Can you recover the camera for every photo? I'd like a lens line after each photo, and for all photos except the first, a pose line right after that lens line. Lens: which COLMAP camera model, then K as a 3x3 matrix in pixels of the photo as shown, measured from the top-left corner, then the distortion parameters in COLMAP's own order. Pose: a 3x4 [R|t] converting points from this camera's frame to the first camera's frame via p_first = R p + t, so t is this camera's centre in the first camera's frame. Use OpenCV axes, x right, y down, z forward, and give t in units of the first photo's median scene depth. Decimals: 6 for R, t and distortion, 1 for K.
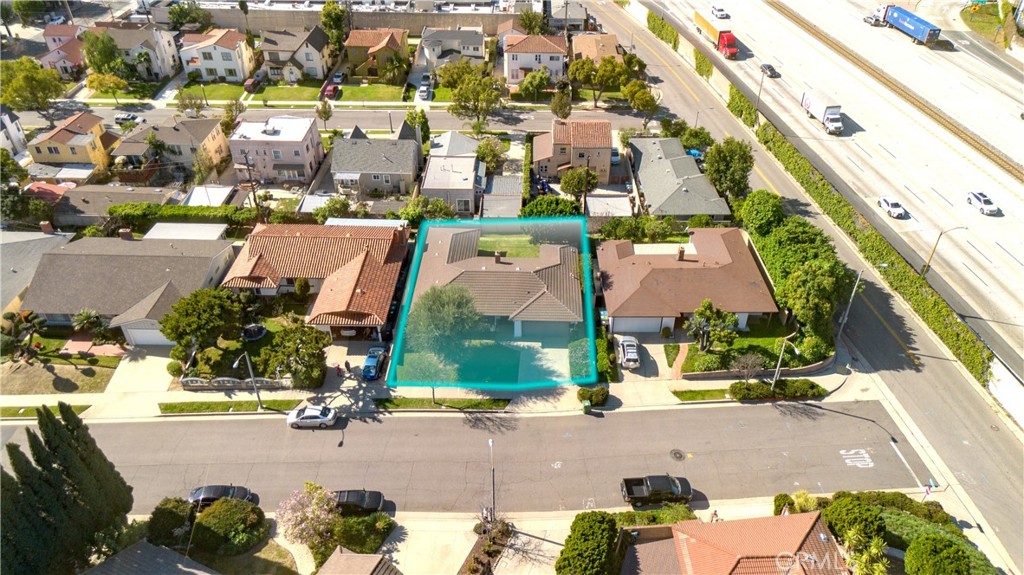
lens RADIAL K [[737.9, 0, 510.3], [0, 737.9, 288.8], [0, 0, 1]] dist [0.031347, -0.027252]
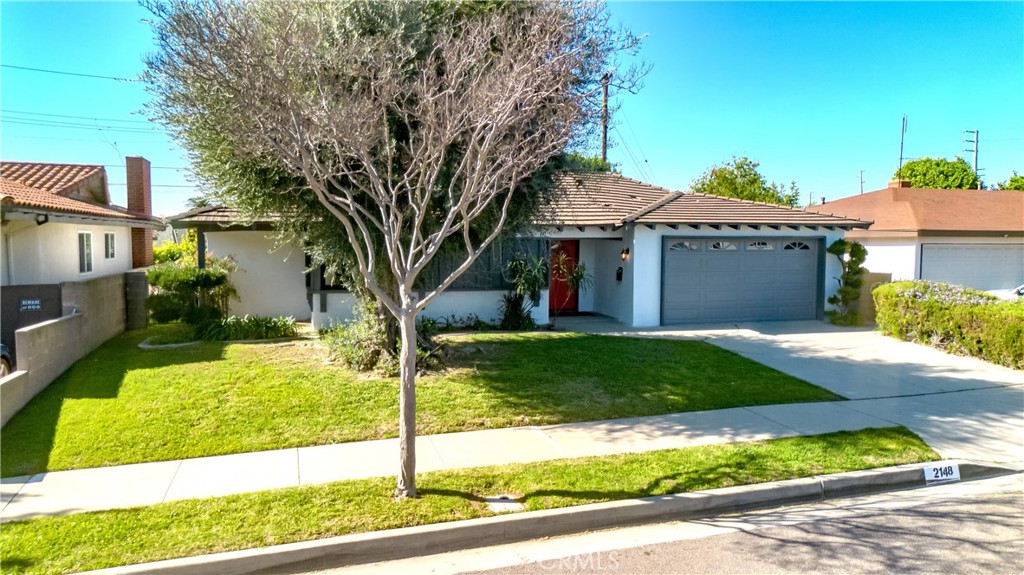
lens RADIAL K [[737.9, 0, 512.1], [0, 737.9, 281.5], [0, 0, 1]] dist [0.031347, -0.027252]
pose [[0.942343, -0.009149, 0.334522, -0.119927], [0.193534, 0.830402, -0.522472, 0.180382], [-0.273008, 0.557089, 0.784295, 0.845886]]
